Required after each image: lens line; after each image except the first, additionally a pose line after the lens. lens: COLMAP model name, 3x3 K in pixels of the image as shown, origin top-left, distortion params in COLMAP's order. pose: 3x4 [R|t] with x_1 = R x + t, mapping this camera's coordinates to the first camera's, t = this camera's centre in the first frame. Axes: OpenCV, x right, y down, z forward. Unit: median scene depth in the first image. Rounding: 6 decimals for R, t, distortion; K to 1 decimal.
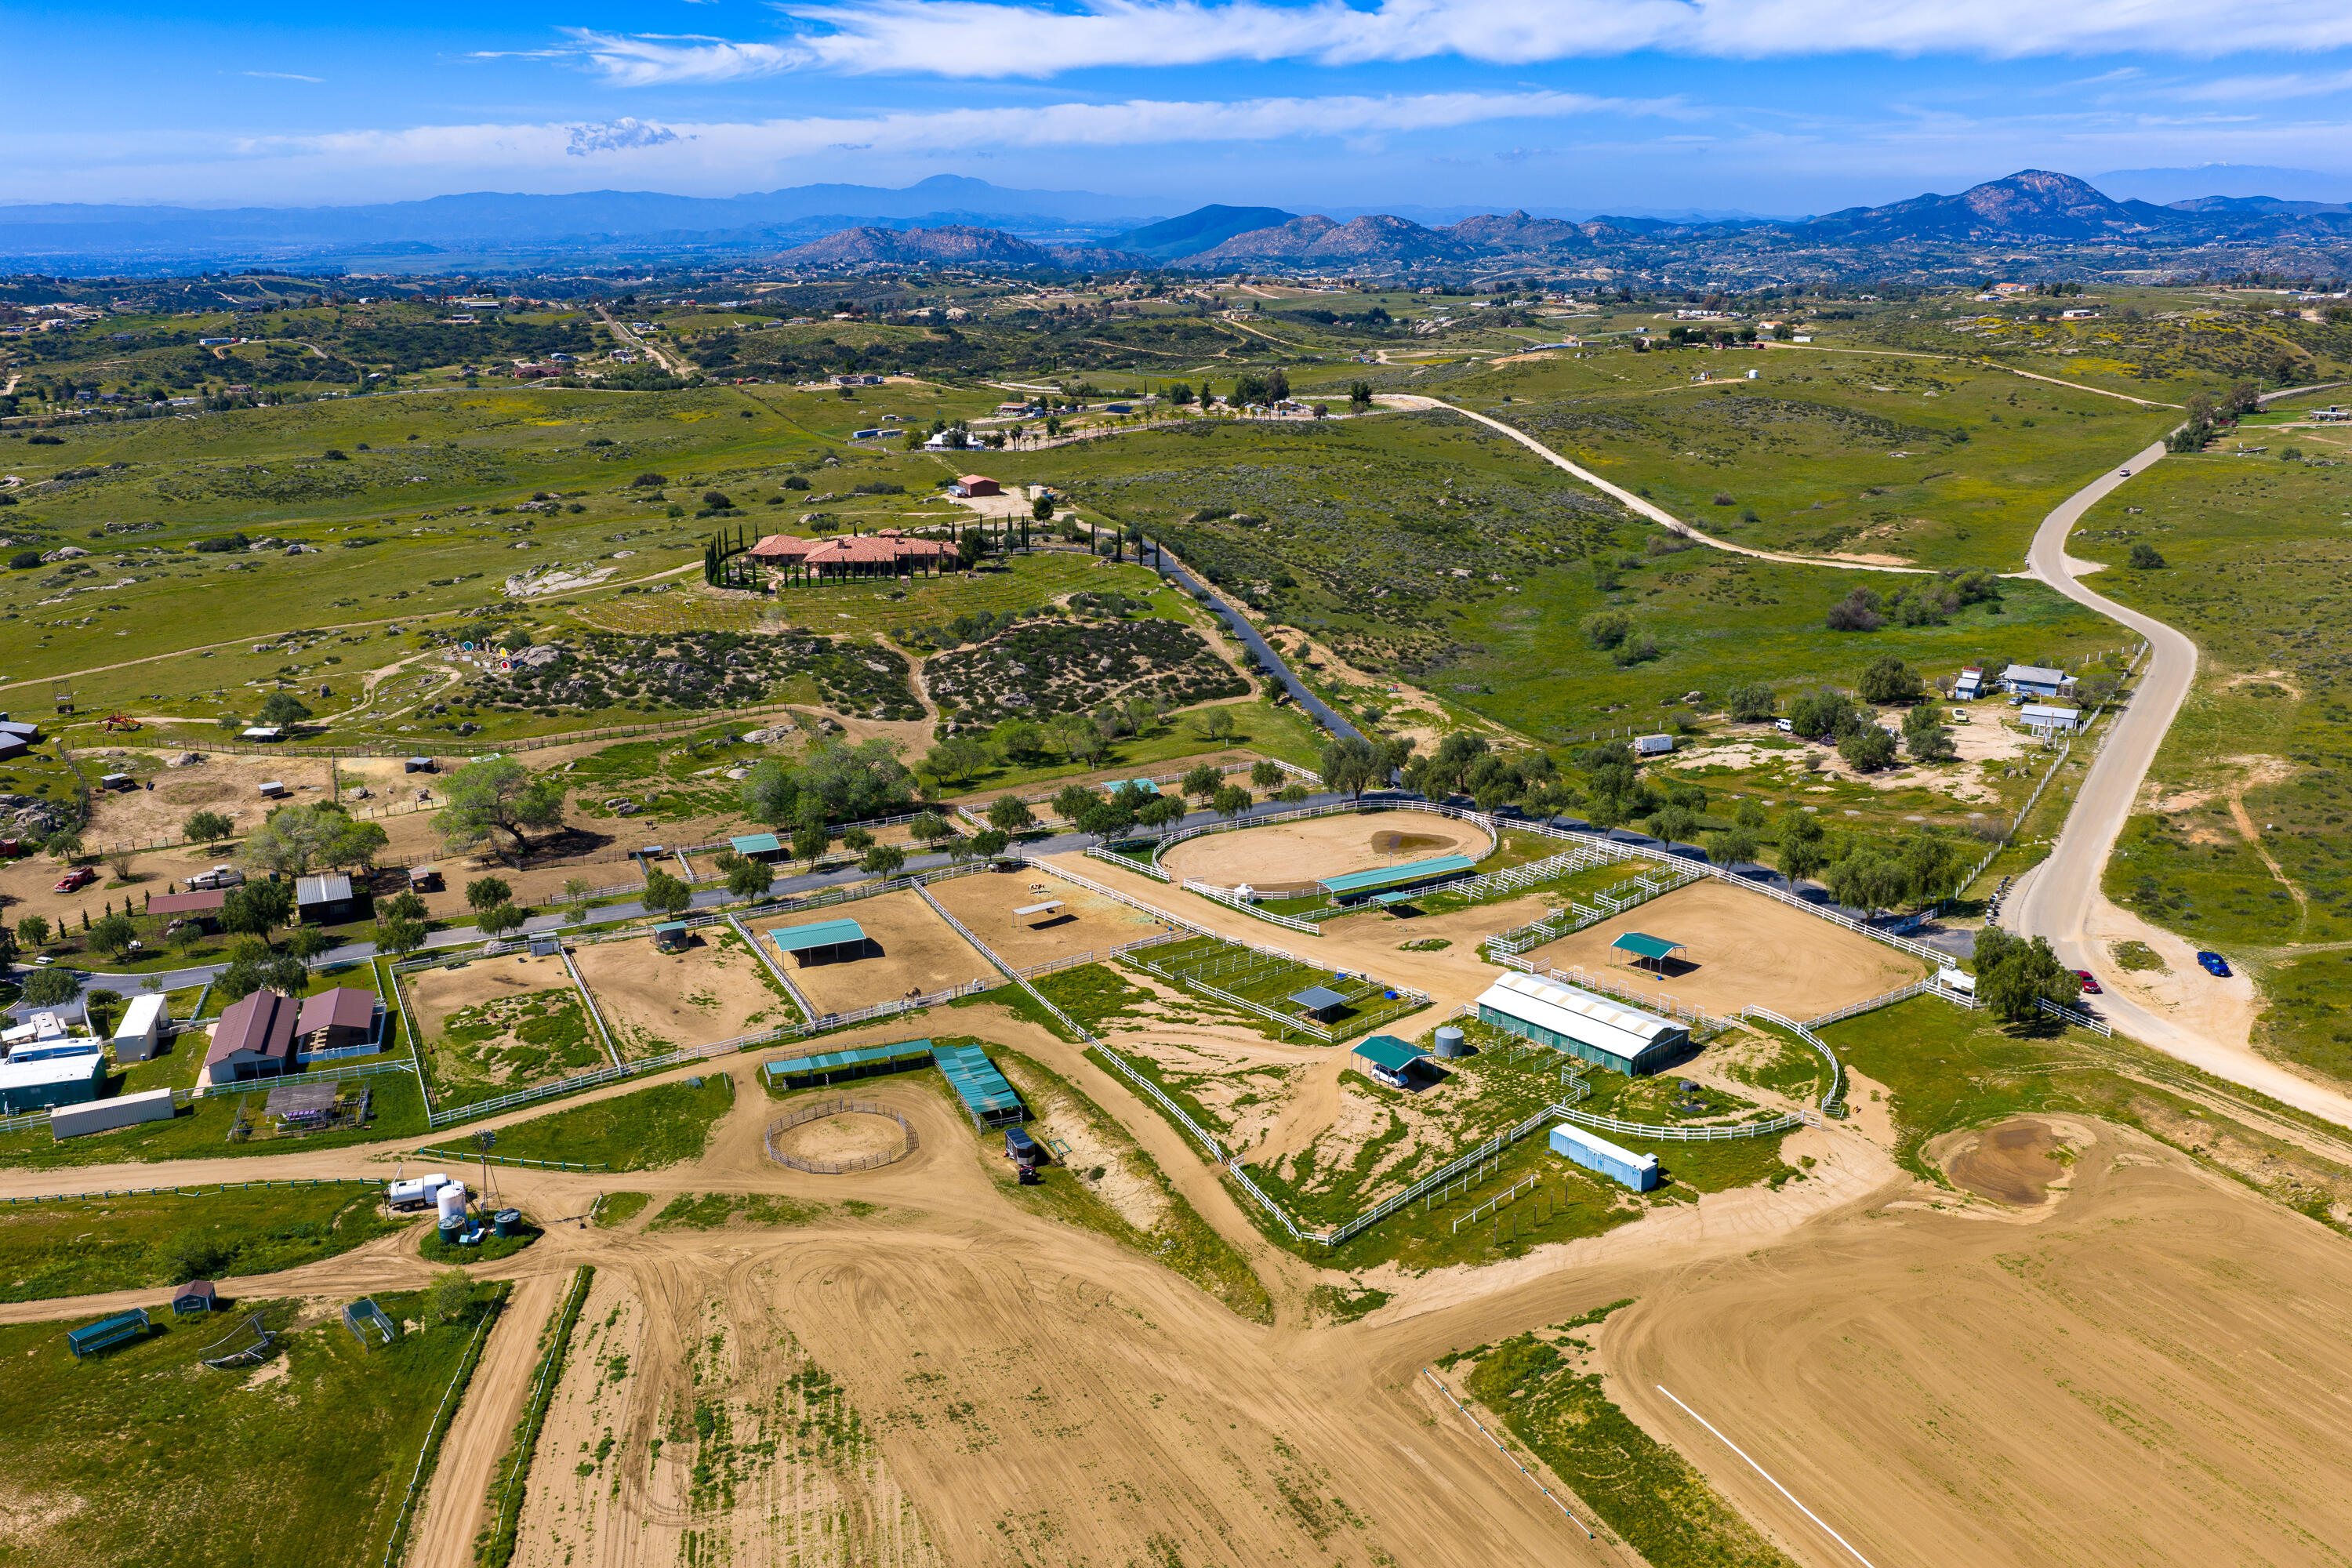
lens RADIAL K [[1937.3, 0, 1176.0], [0, 1937.3, 784.0], [0, 0, 1]] dist [0.054549, -0.113387]
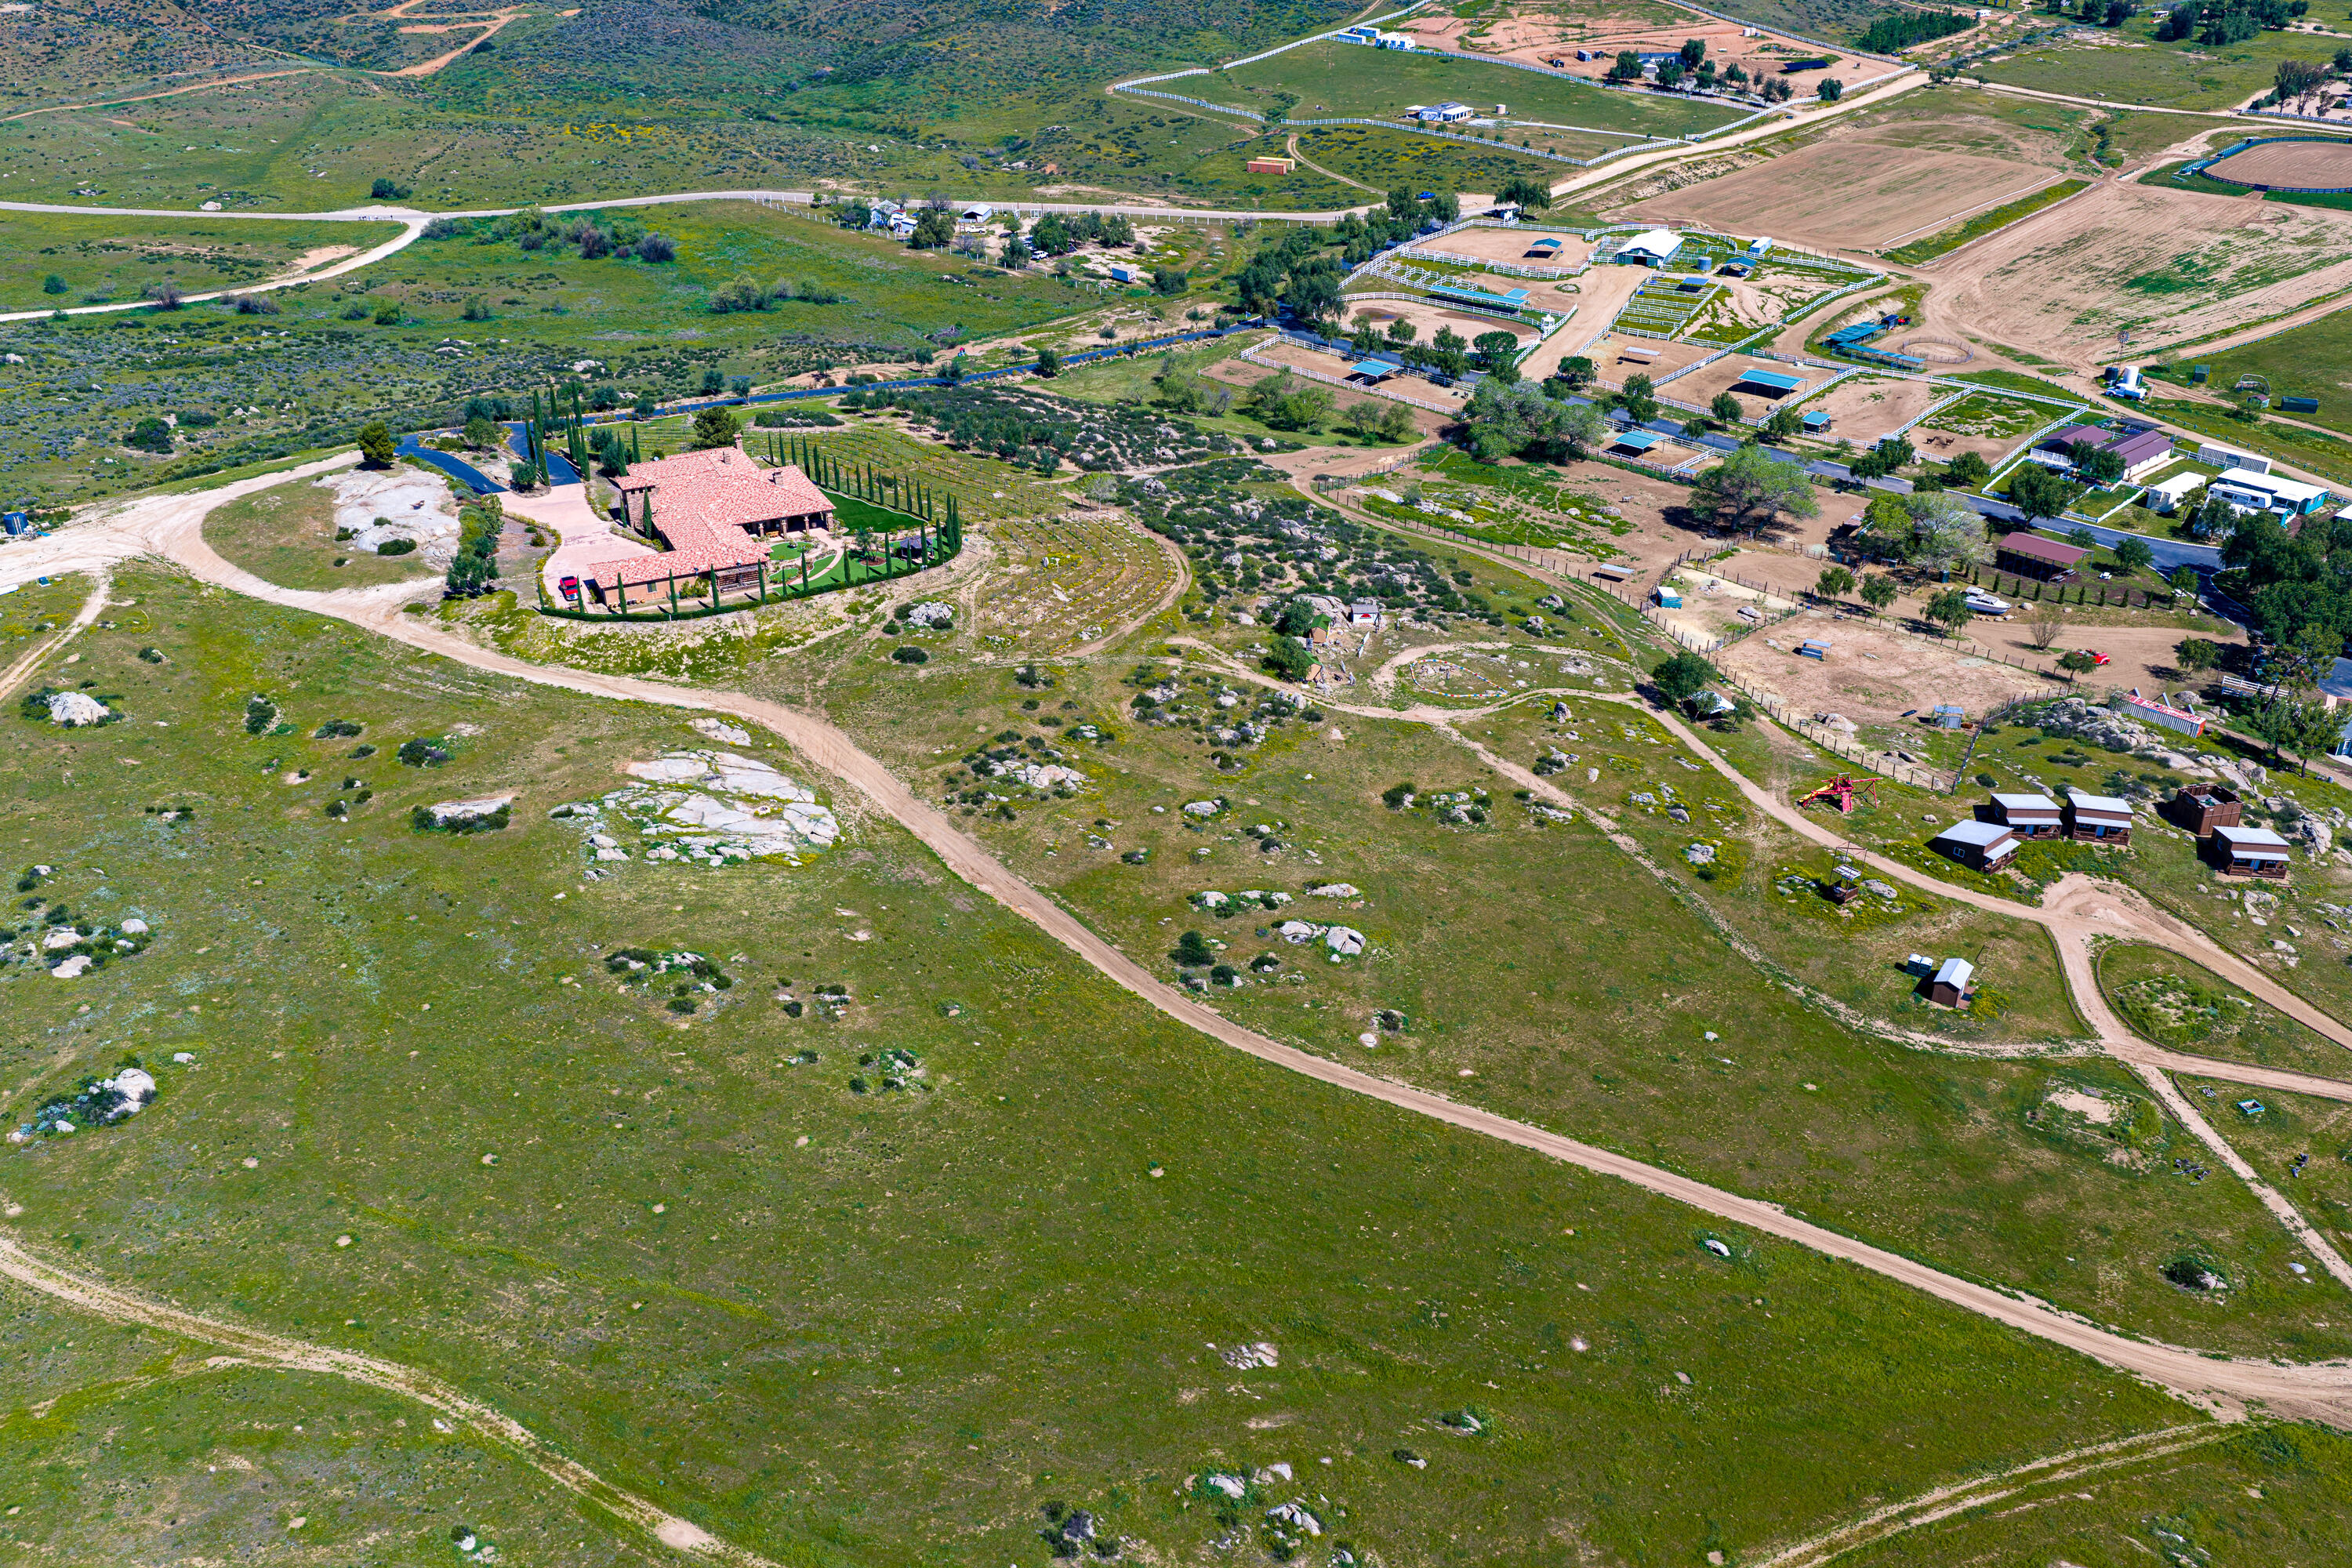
lens RADIAL K [[1937.3, 0, 1176.0], [0, 1937.3, 784.0], [0, 0, 1]] dist [0.054549, -0.113387]
pose [[-0.383138, -0.425755, 0.819718, -0.629266], [0.277412, 0.793431, 0.541765, -0.281994], [-0.881049, 0.434971, -0.185884, 0.836134]]
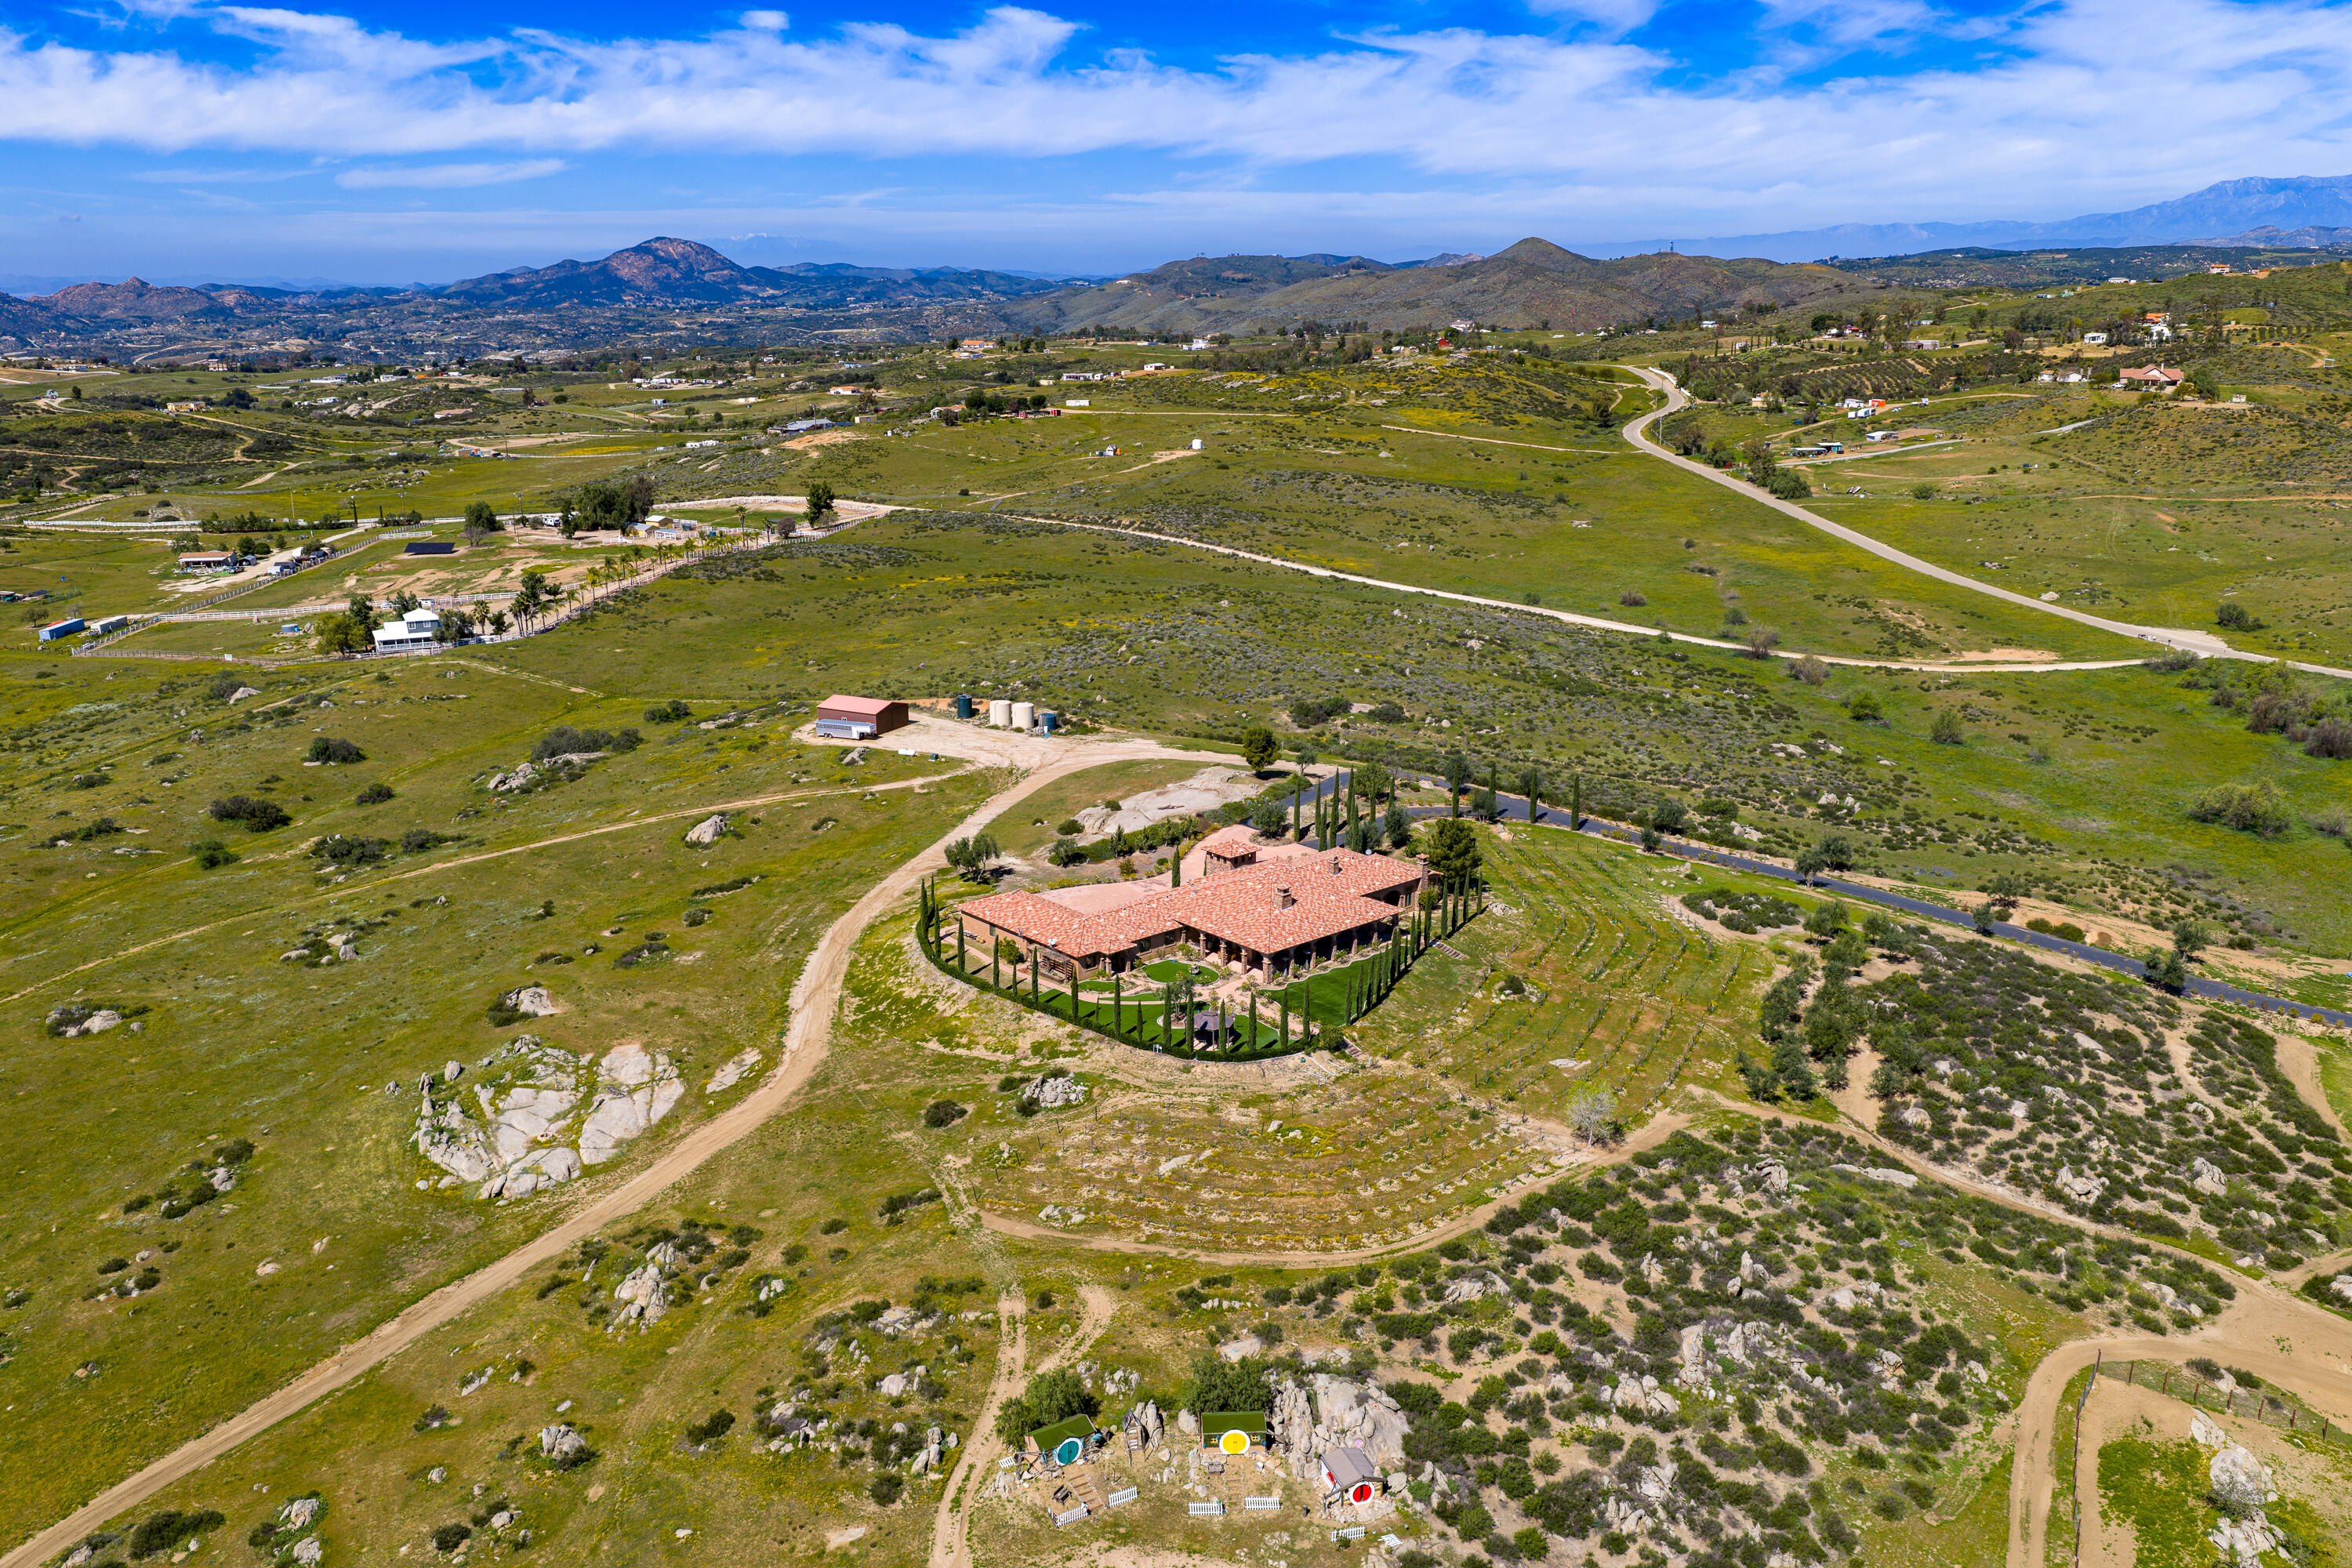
lens RADIAL K [[1937.3, 0, 1176.0], [0, 1937.3, 784.0], [0, 0, 1]] dist [0.054549, -0.113387]
pose [[0.780487, -0.162212, 0.603761, -0.381593], [0.181580, 0.982938, 0.029354, -0.136015], [-0.598221, 0.086720, 0.796625, 0.507288]]
